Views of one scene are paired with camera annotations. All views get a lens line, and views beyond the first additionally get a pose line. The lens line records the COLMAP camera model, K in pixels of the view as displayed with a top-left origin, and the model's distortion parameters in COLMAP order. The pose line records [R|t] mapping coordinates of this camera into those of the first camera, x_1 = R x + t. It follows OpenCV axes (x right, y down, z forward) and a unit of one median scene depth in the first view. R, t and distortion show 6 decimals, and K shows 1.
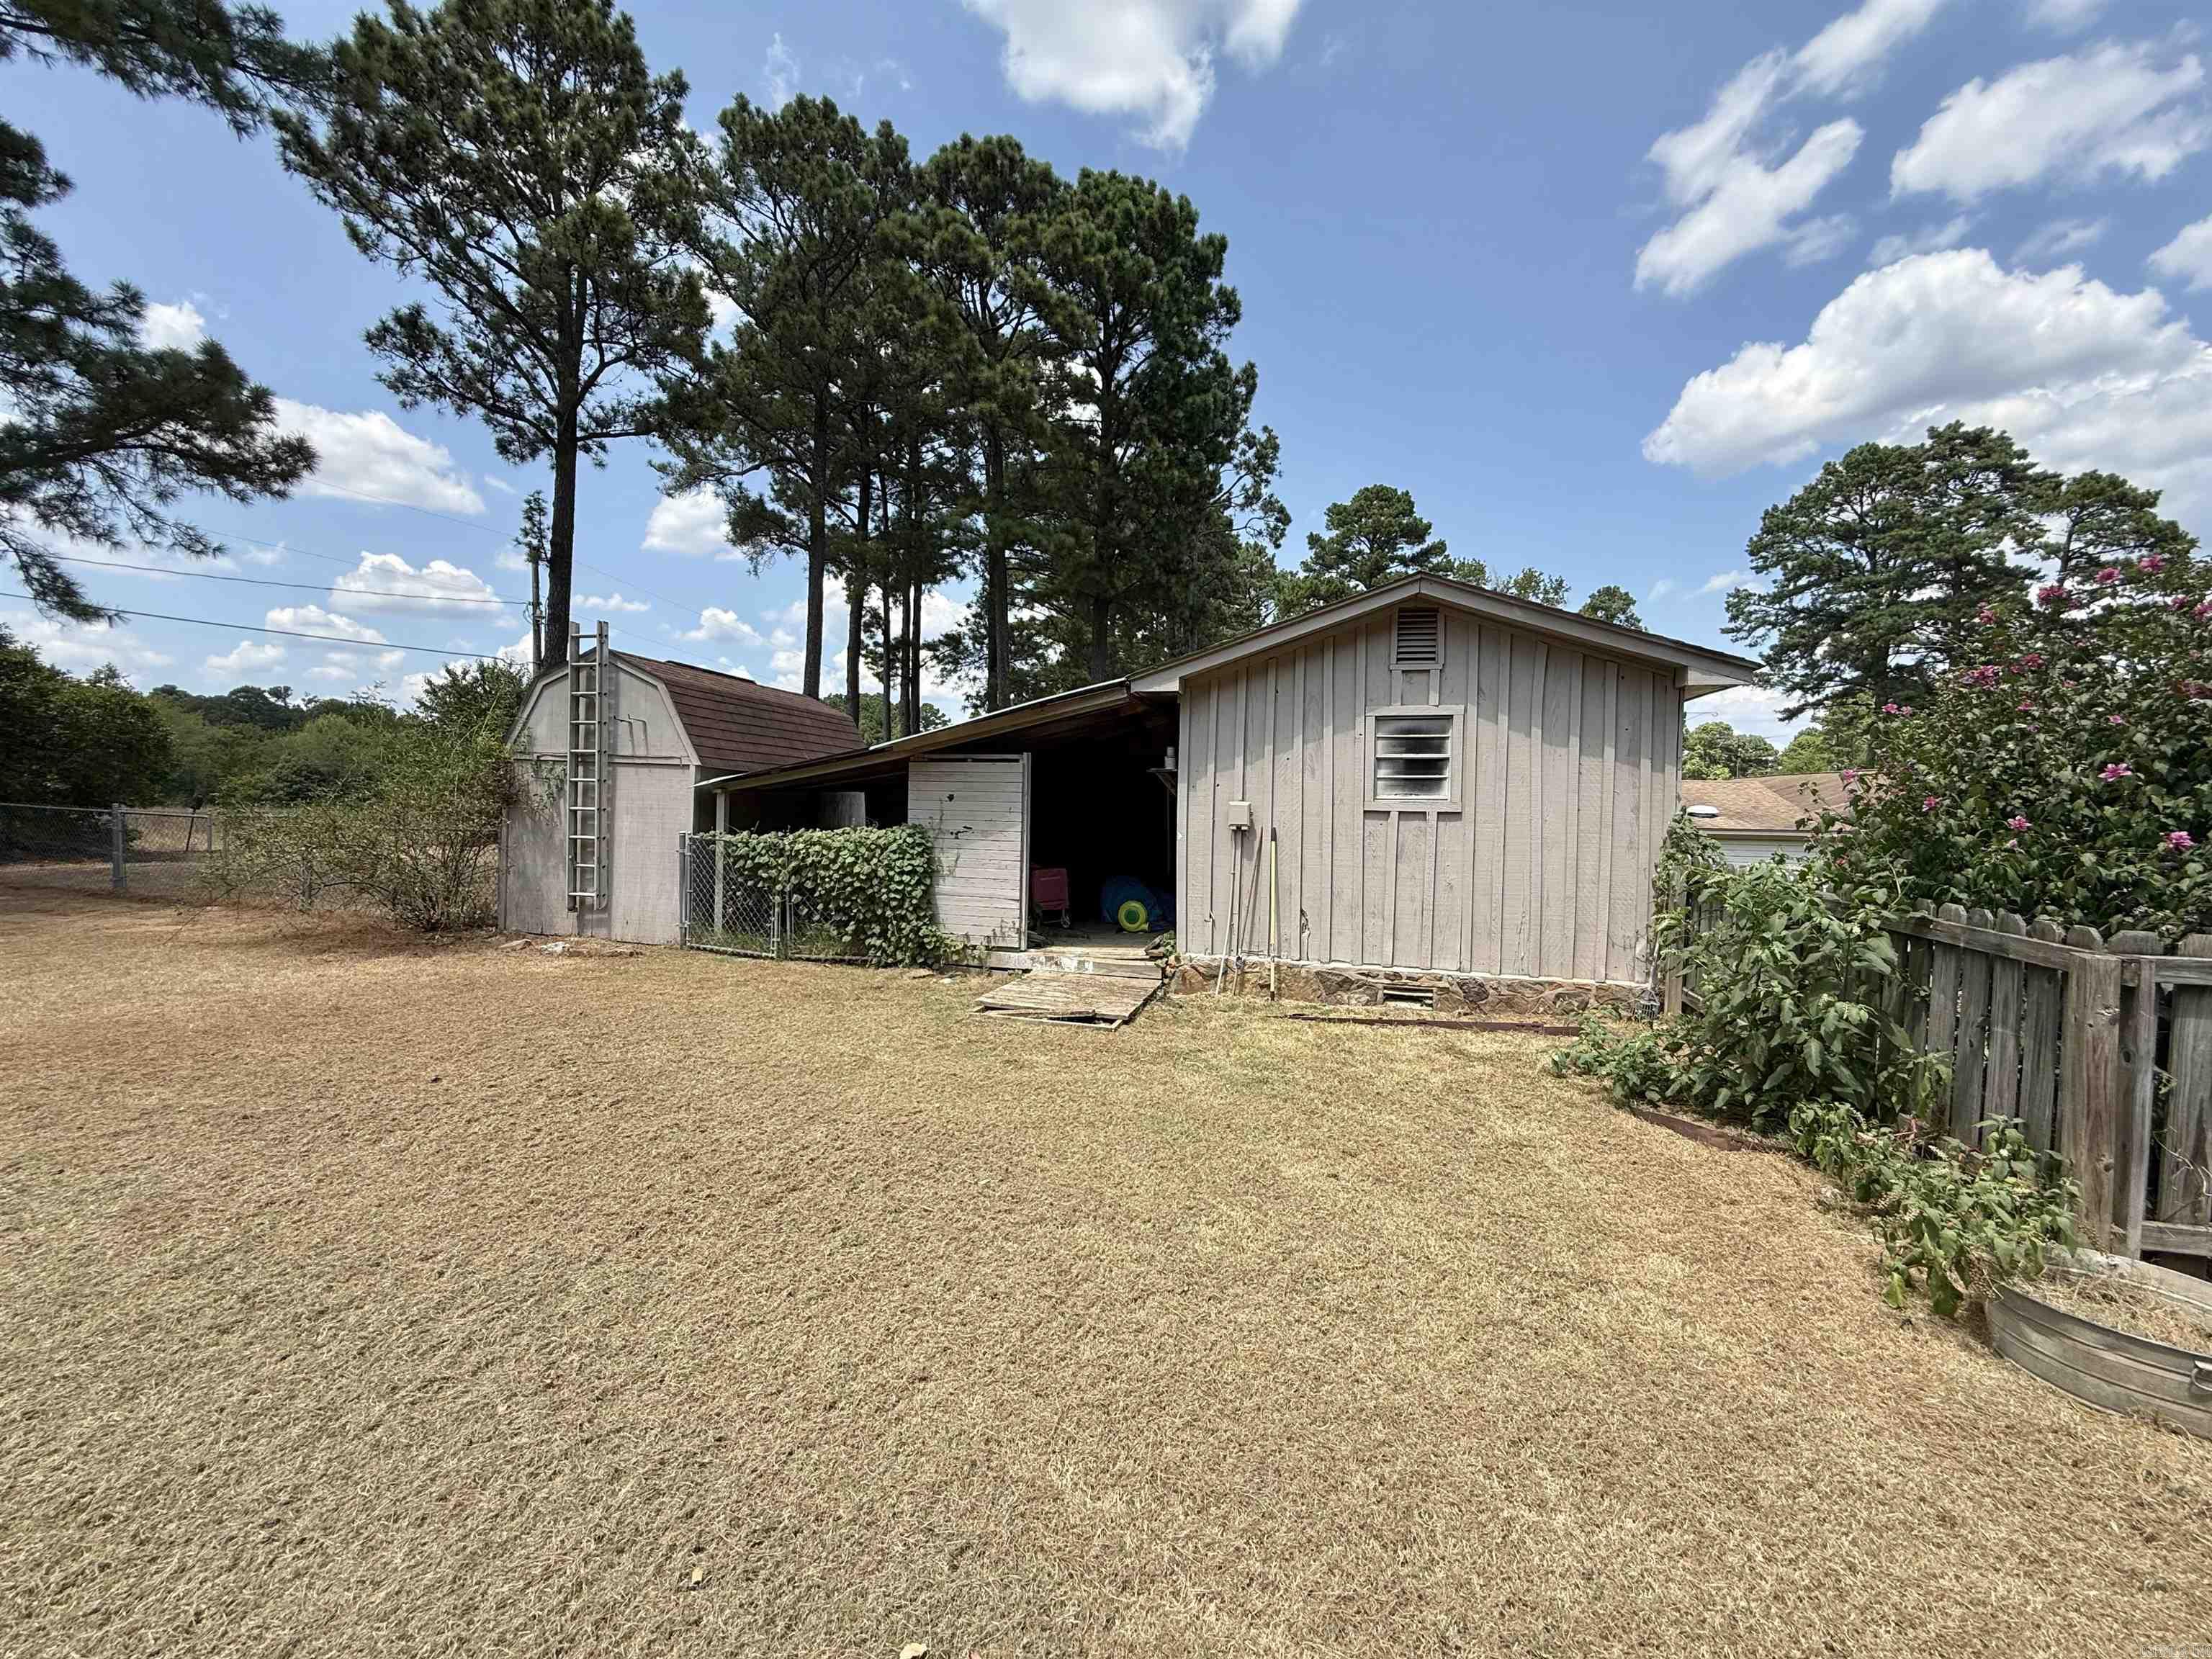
lens RADIAL K [[891.0, 0, 1102.3], [0, 891.0, 823.5], [0, 0, 1]] dist [0.004723, 0.000098]
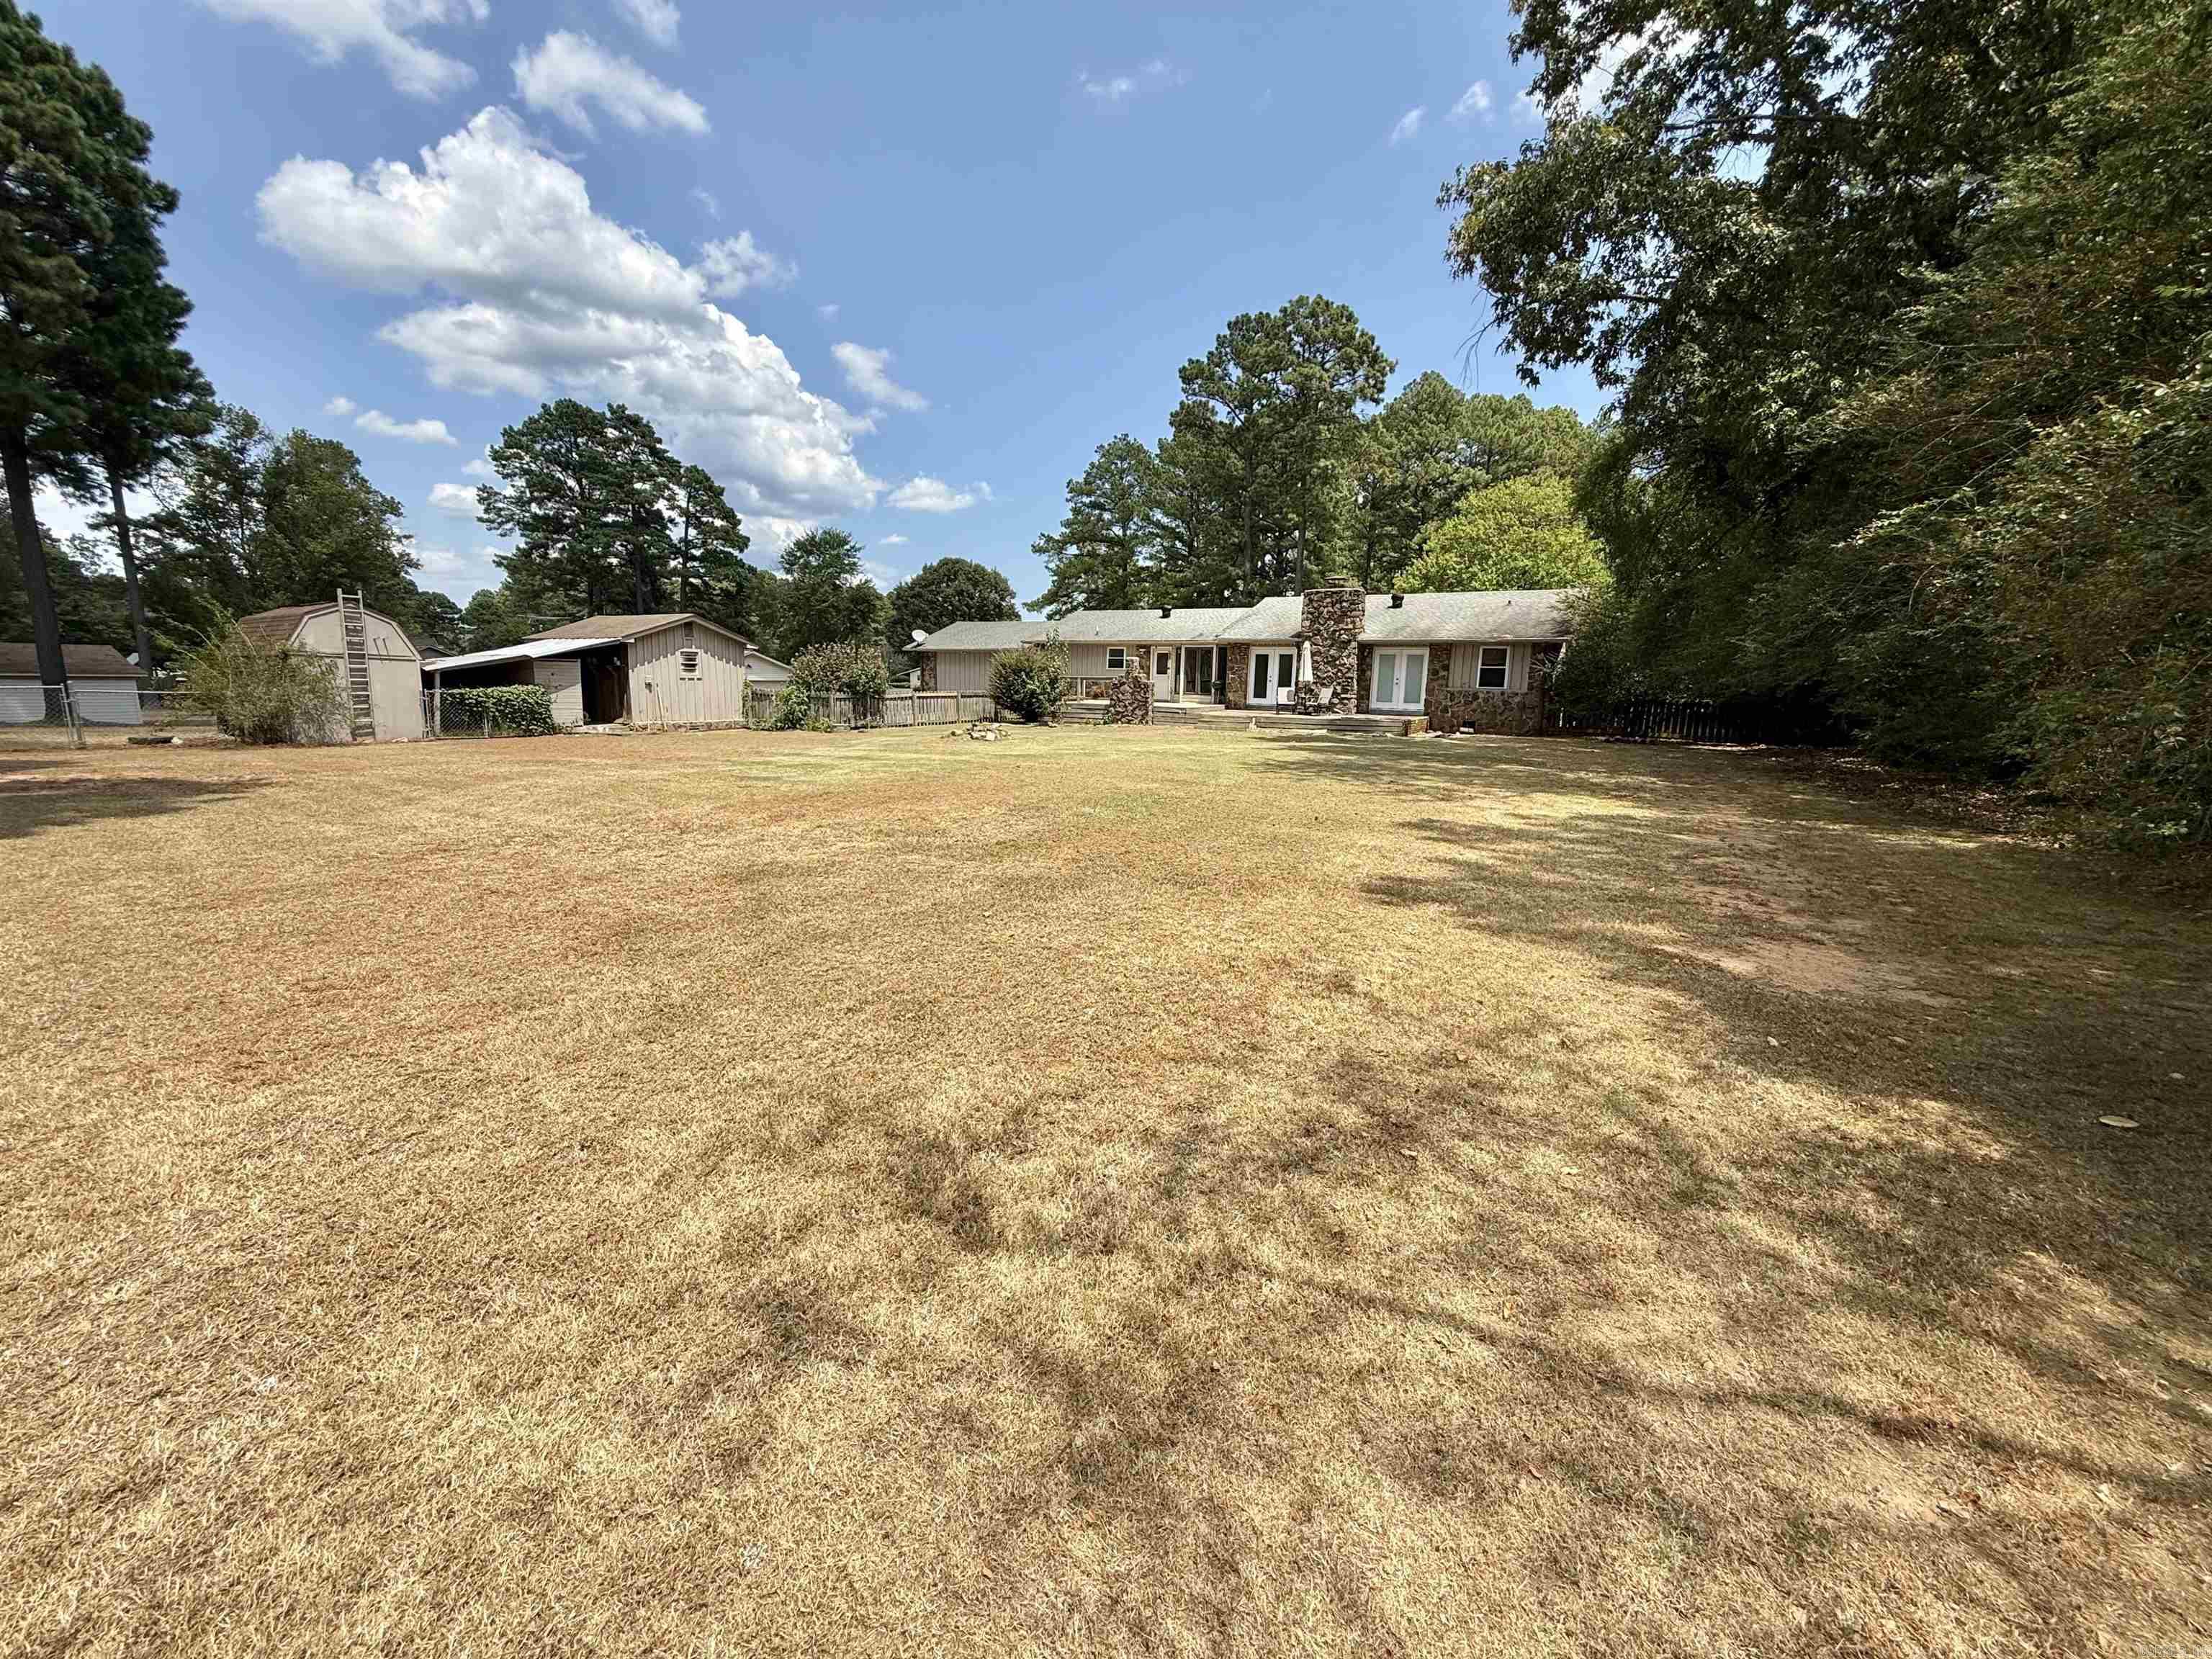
lens RADIAL K [[891.0, 0, 1102.3], [0, 891.0, 823.5], [0, 0, 1]] dist [0.004723, 0.000098]
pose [[0.282645, -0.163218, 0.945236, -2.354982], [0.009594, 0.985849, 0.167362, -0.018268], [-0.959177, -0.038235, 0.280211, -1.449216]]
